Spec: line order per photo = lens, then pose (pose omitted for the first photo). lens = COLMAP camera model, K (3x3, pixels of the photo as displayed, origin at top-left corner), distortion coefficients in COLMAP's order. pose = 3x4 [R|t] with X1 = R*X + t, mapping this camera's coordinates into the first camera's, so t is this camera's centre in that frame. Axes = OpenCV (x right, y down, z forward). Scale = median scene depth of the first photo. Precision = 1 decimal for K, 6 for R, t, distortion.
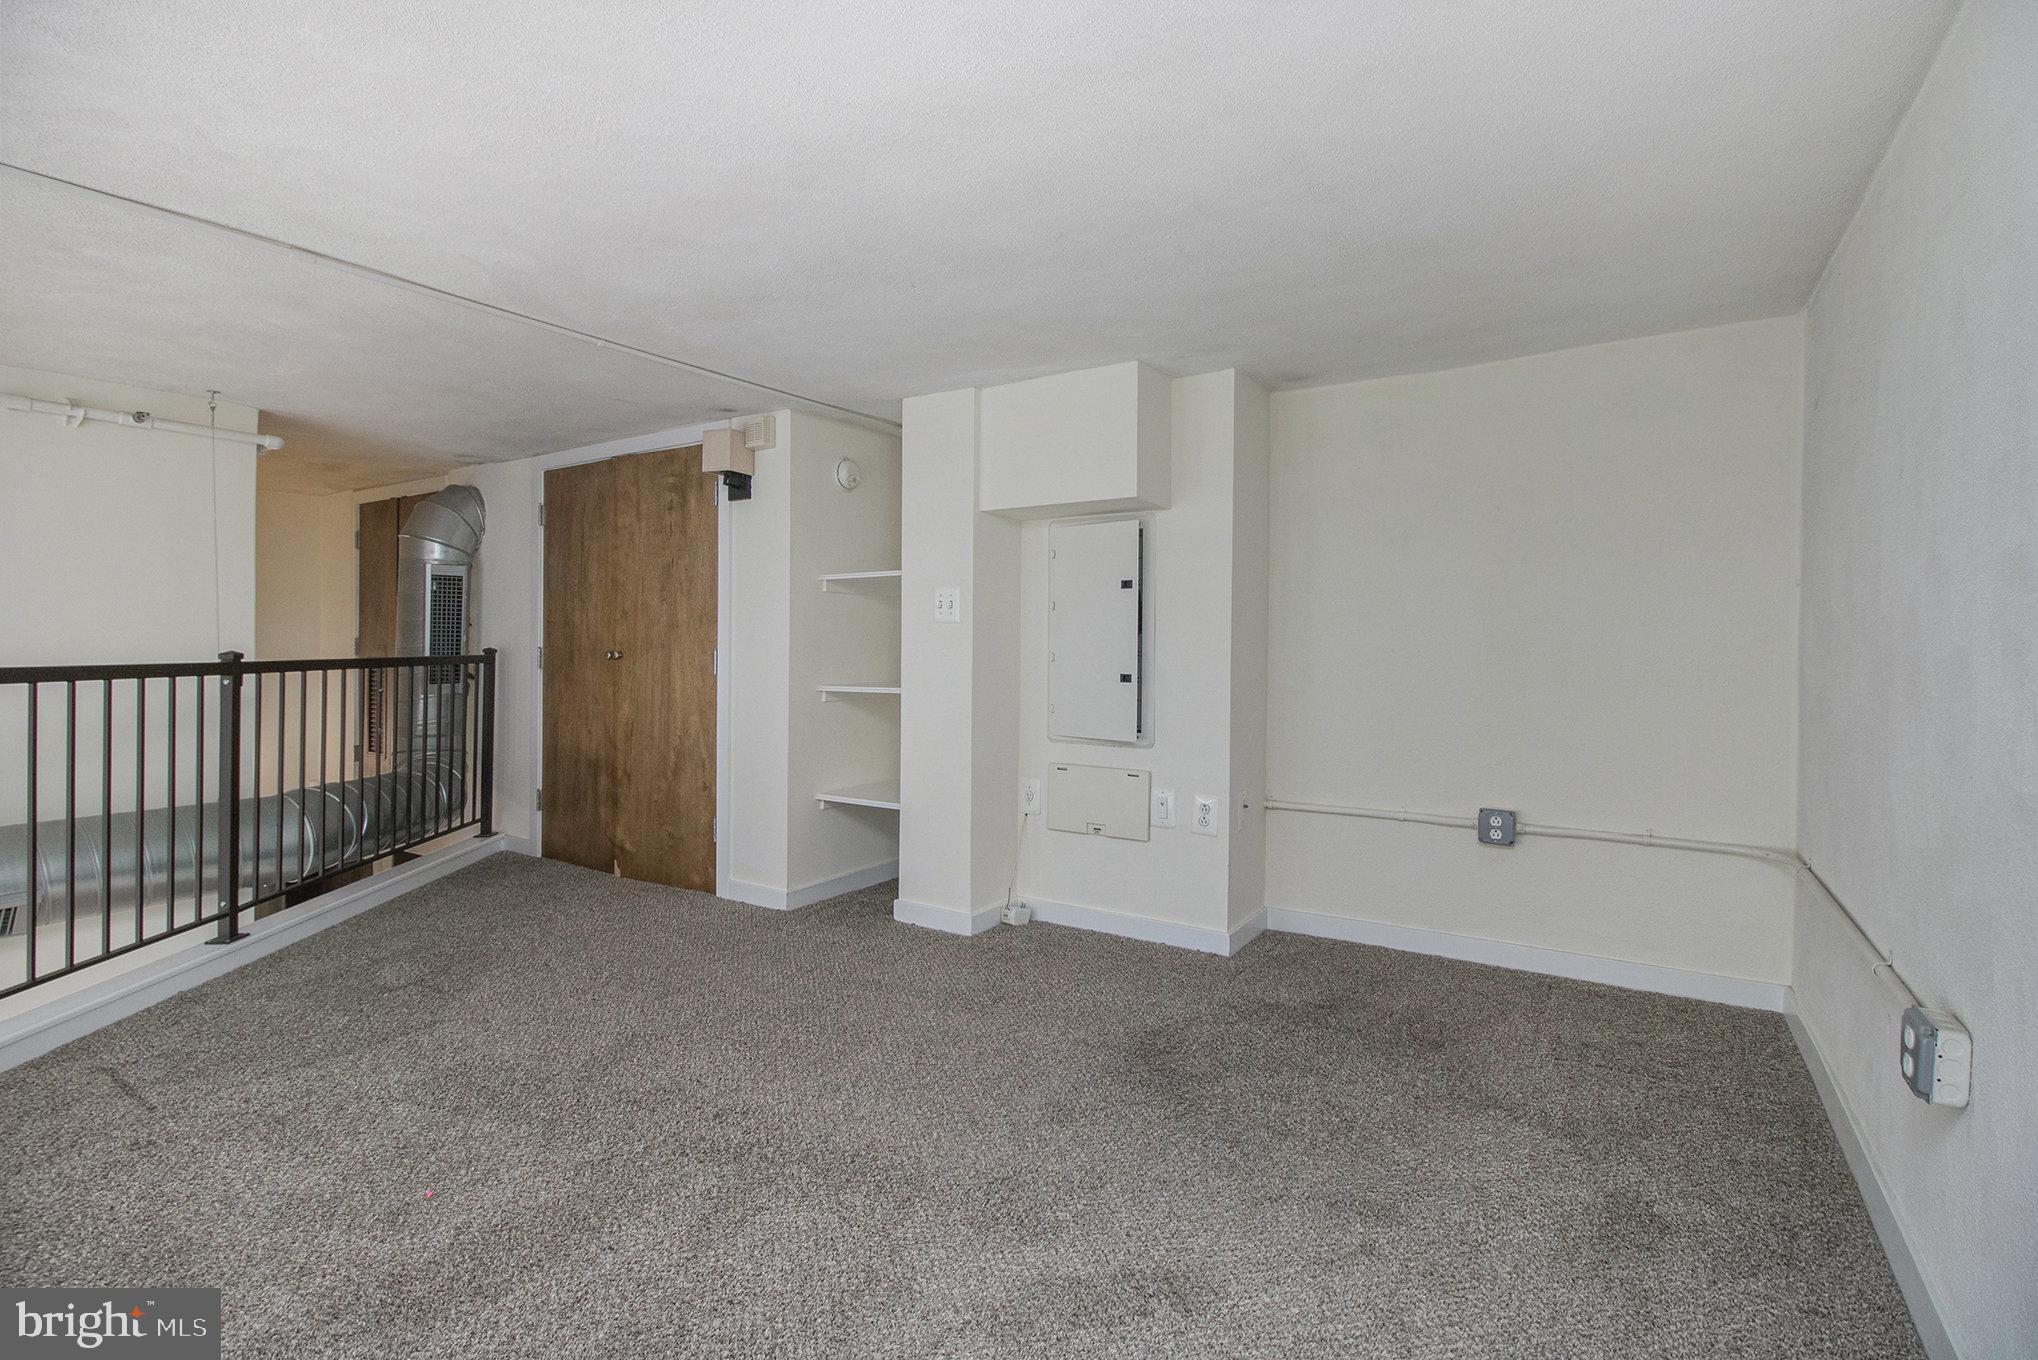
lens RADIAL K [[943.4, 0, 1022.1], [0, 943.4, 643.0], [0, 0, 1]] dist [-0.000689, -0.000113]
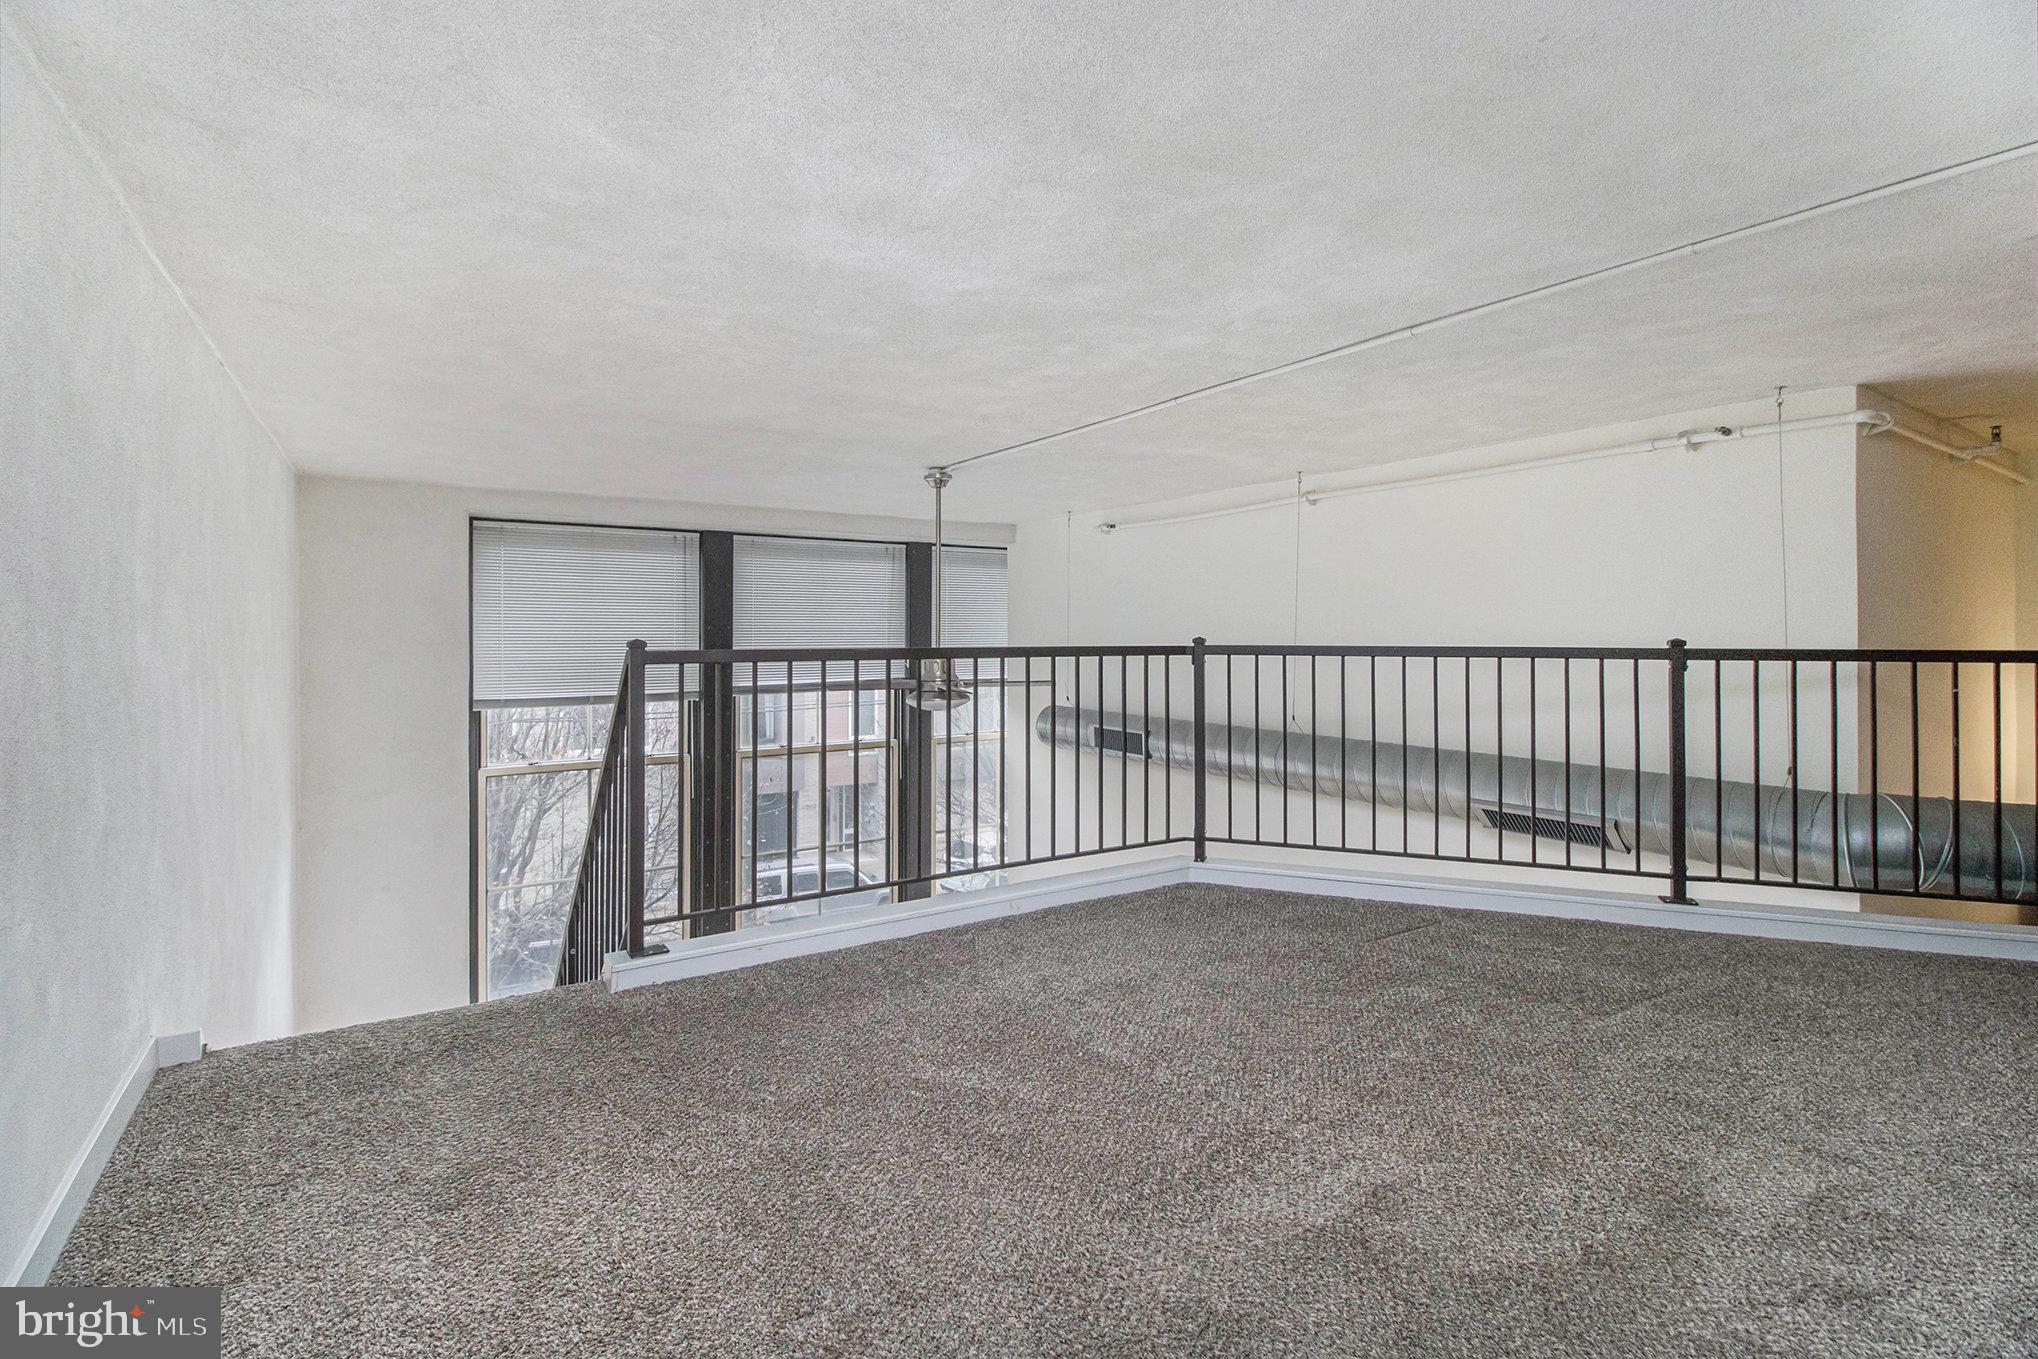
lens RADIAL K [[952.5, 0, 1017.9], [0, 952.5, 629.5], [0, 0, 1]] dist [-0.000142, -0.000042]
pose [[-0.394578, 0.000807, -0.918862, 0.444846], [0.009242, 0.999953, -0.003090, -0.006938], [0.918816, -0.009712, -0.394567, 0.665457]]
